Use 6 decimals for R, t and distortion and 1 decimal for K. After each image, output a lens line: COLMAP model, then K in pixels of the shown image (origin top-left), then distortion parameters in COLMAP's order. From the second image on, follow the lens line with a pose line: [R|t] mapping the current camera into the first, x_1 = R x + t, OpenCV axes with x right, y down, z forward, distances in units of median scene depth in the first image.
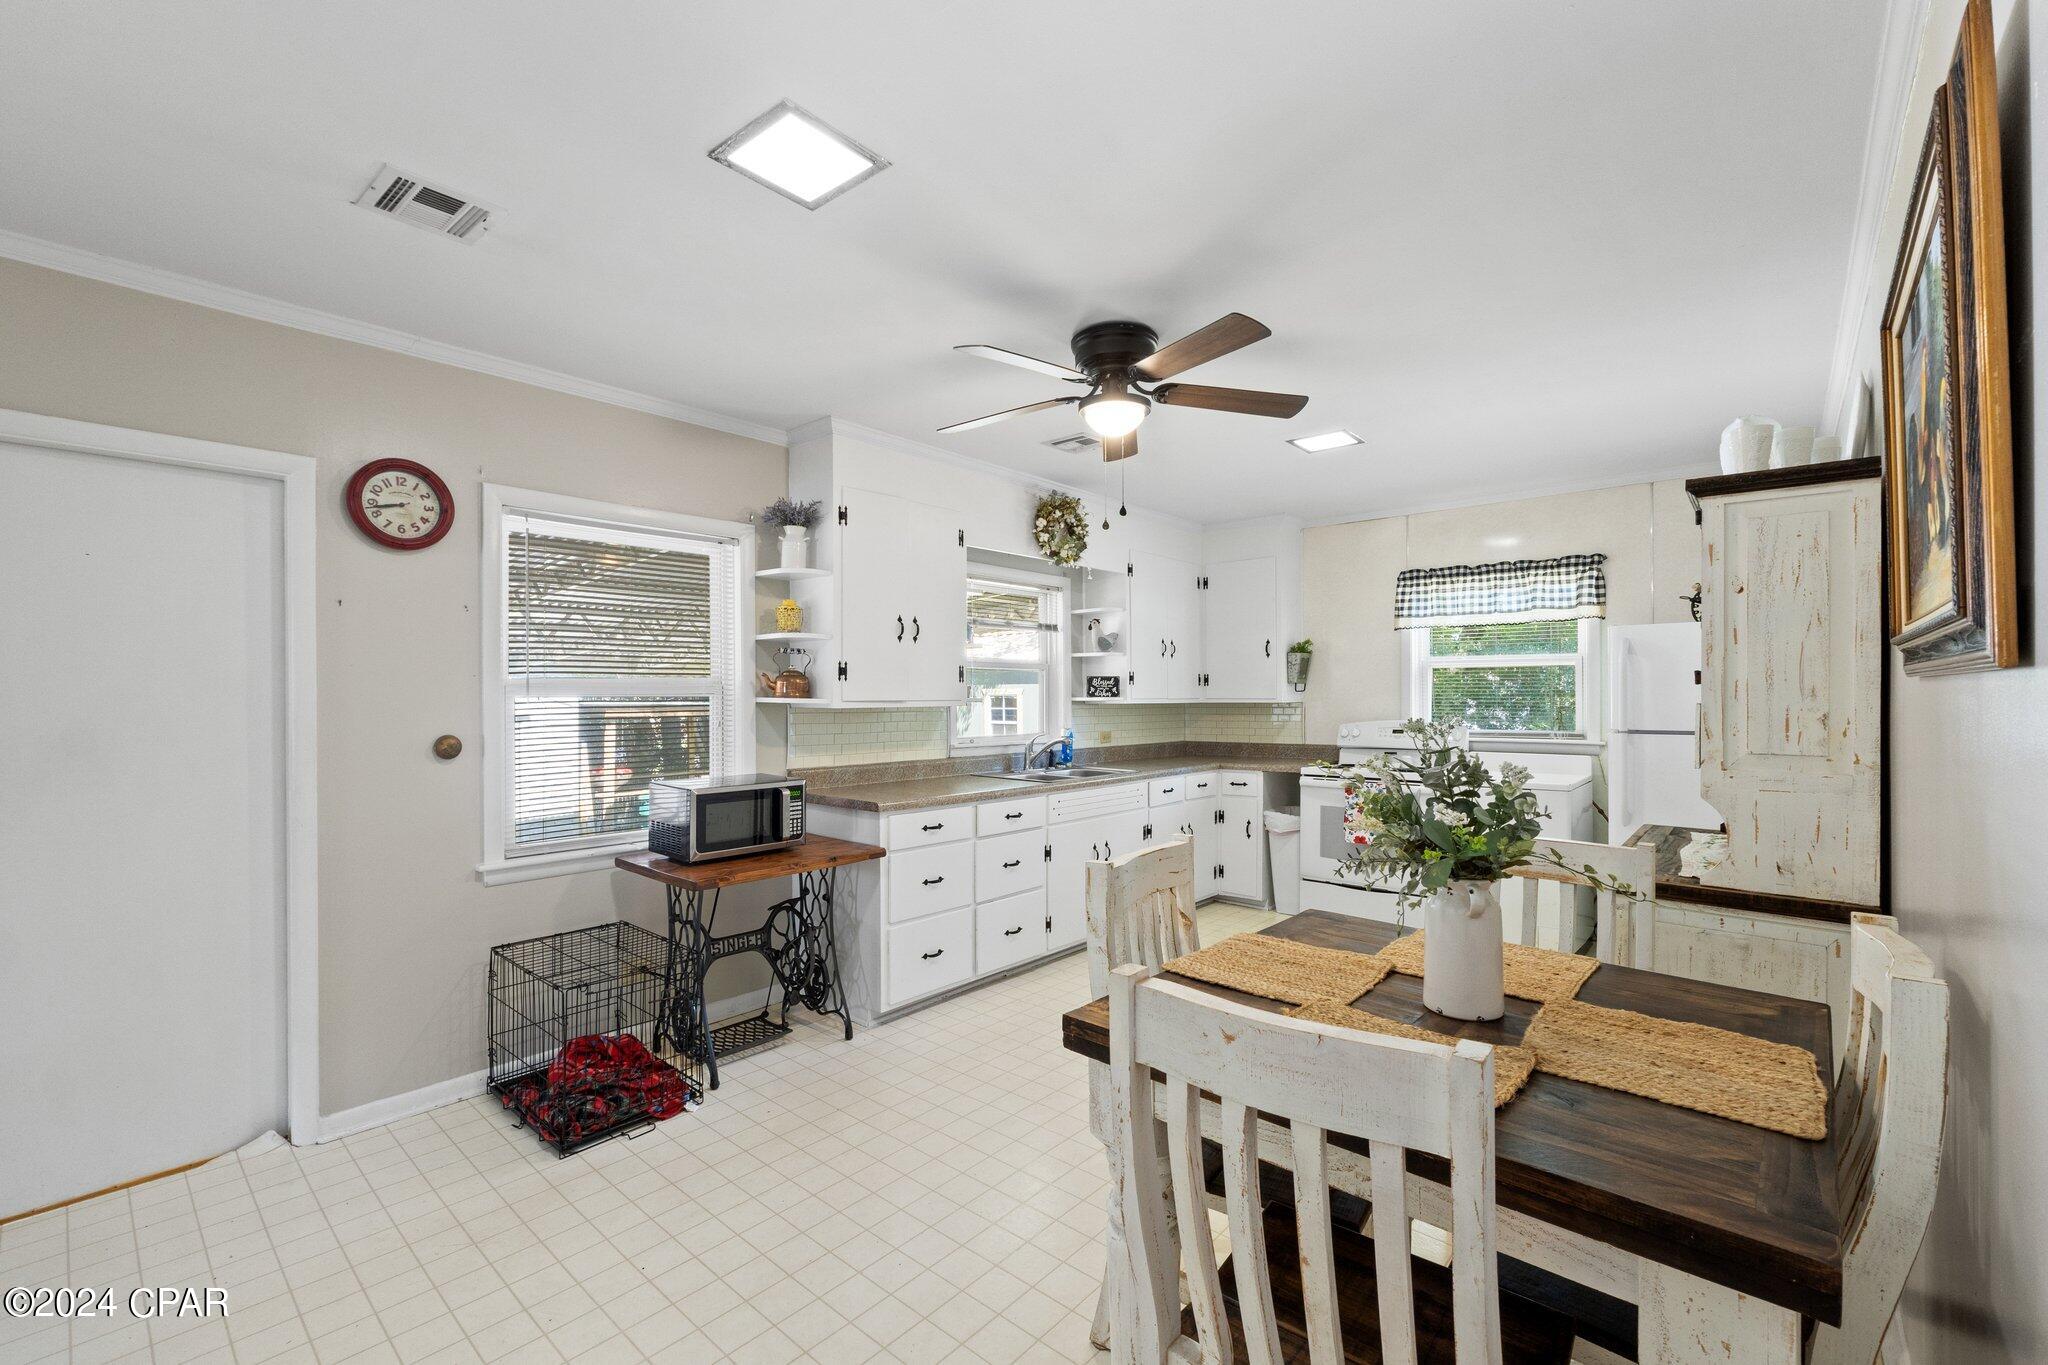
lens RADIAL K [[876.3, 0, 1014.7], [0, 876.3, 692.8], [0, 0, 1]] dist [-0.001187, -0.000372]
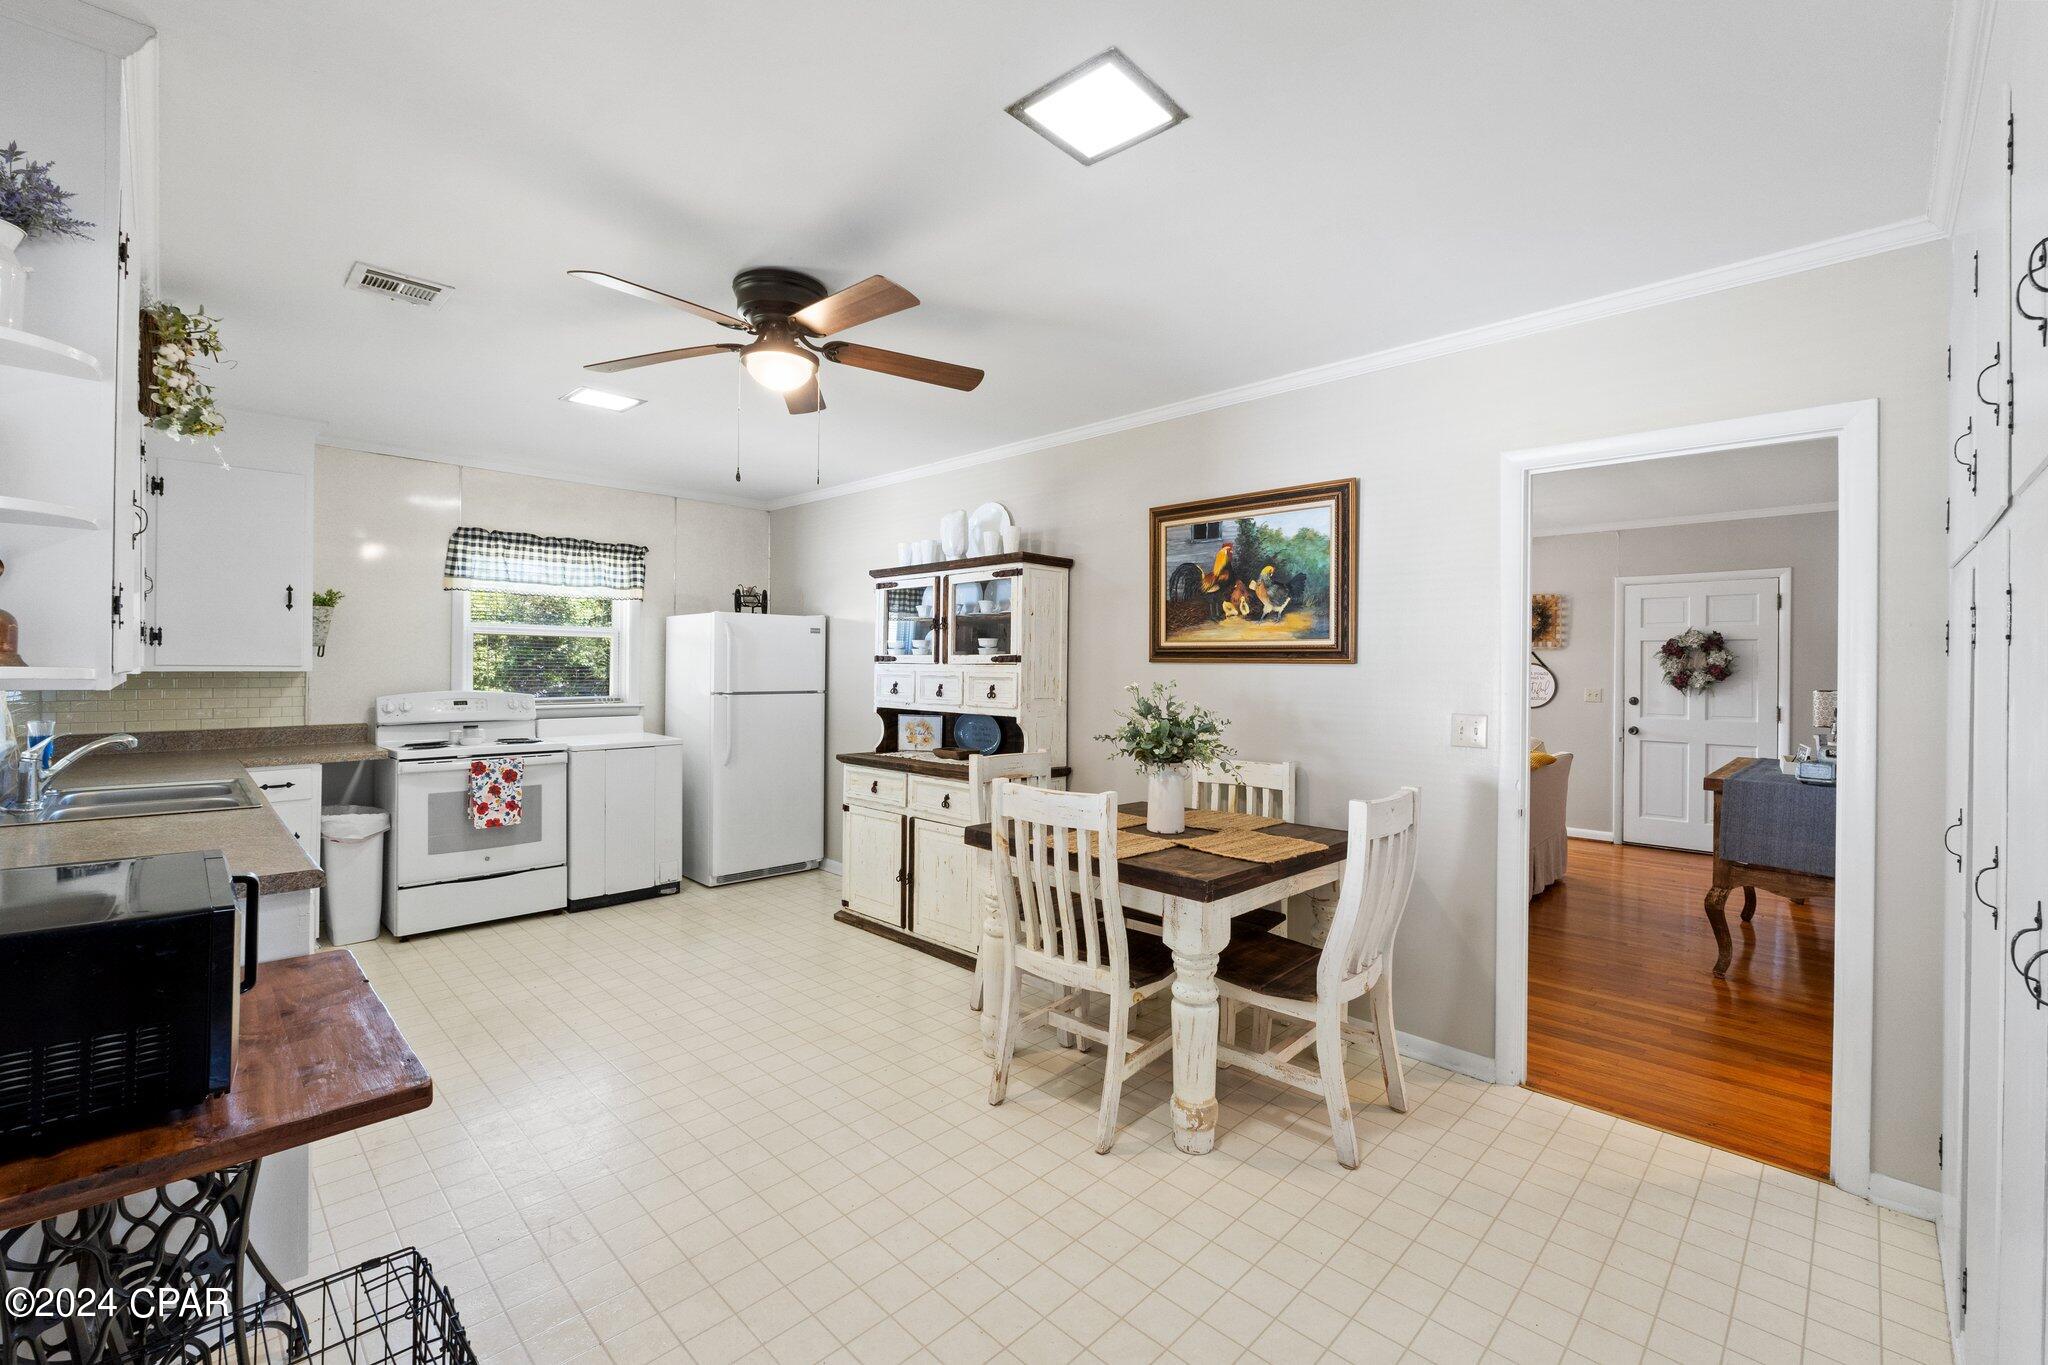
lens RADIAL K [[886.1, 0, 1020.6], [0, 886.1, 664.3], [0, 0, 1]] dist [-0.000564, 0.000001]
pose [[0.074493, 0.005740, 0.997205, -0.757958], [-0.009739, 0.999940, -0.005028, 0.005599], [-0.997174, -0.009337, 0.074544, 0.603560]]
